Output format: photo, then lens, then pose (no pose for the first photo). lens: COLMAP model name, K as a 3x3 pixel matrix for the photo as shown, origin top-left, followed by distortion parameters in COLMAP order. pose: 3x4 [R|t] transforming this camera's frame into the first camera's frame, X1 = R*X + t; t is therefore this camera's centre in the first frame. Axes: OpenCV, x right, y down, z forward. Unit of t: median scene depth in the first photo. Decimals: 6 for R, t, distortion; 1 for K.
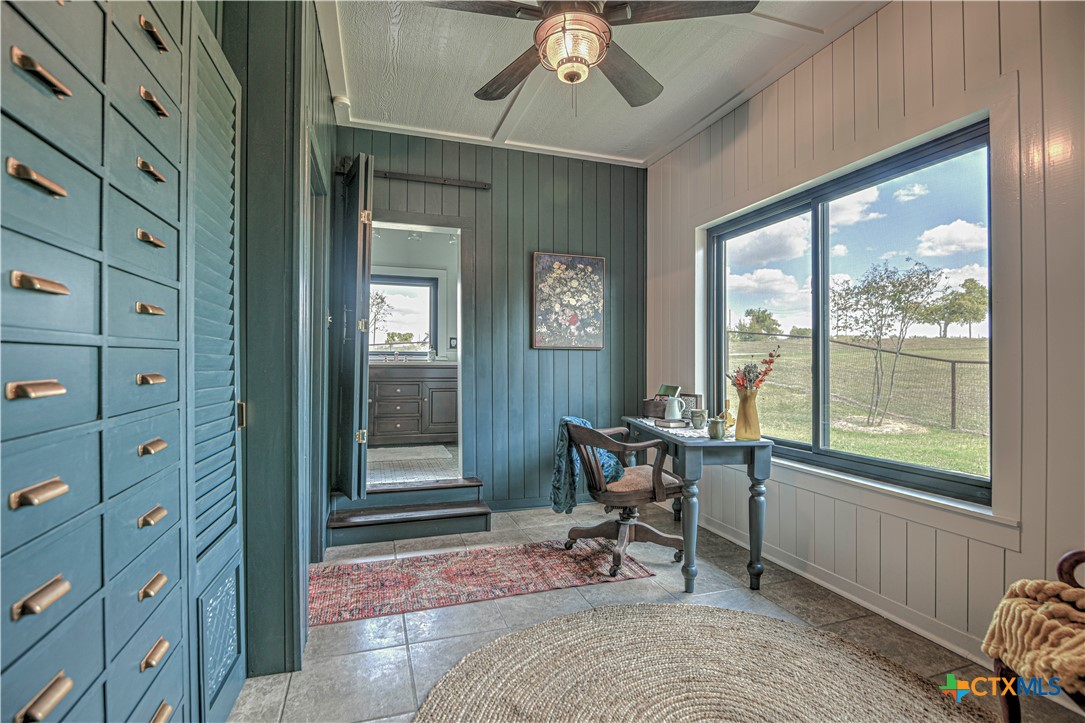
lens RADIAL K [[502.2, 0, 537.4], [0, 502.2, 362.4], [0, 0, 1]] dist [0.003063, -0.002525]
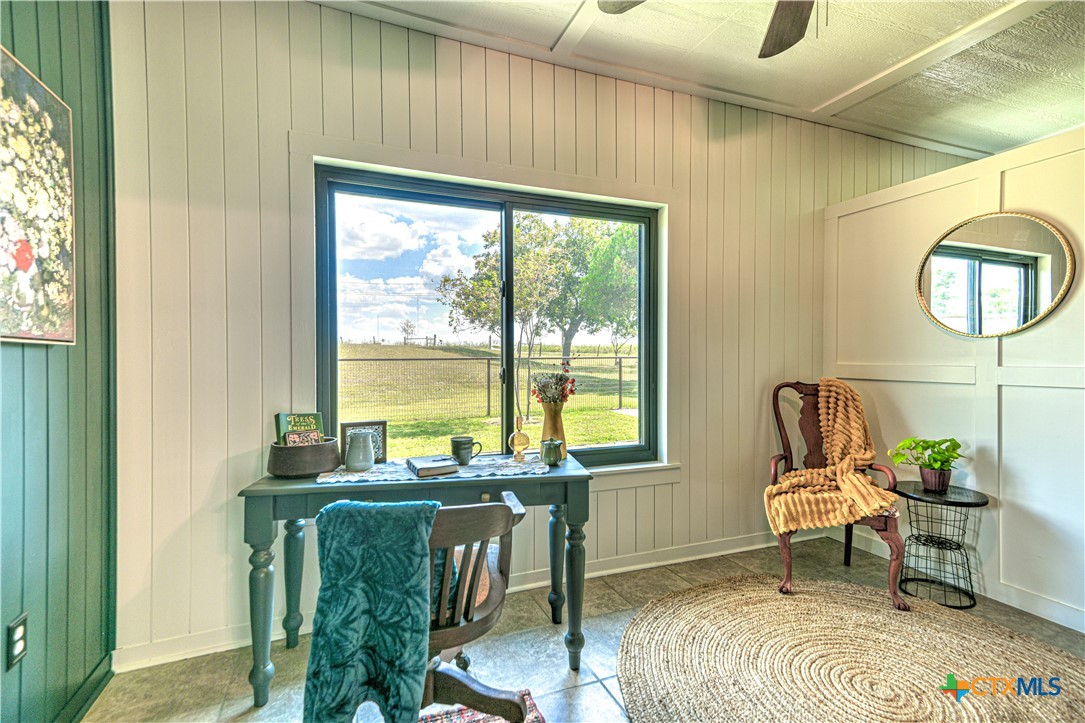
lens RADIAL K [[502.2, 0, 541.0], [0, 502.2, 364.0], [0, 0, 1]] dist [0.003063, -0.002525]
pose [[-0.070949, -0.017442, 0.997327, -0.425314], [-0.010859, 0.999801, 0.016713, -0.032292], [-0.997421, -0.009644, -0.071124, 0.988865]]
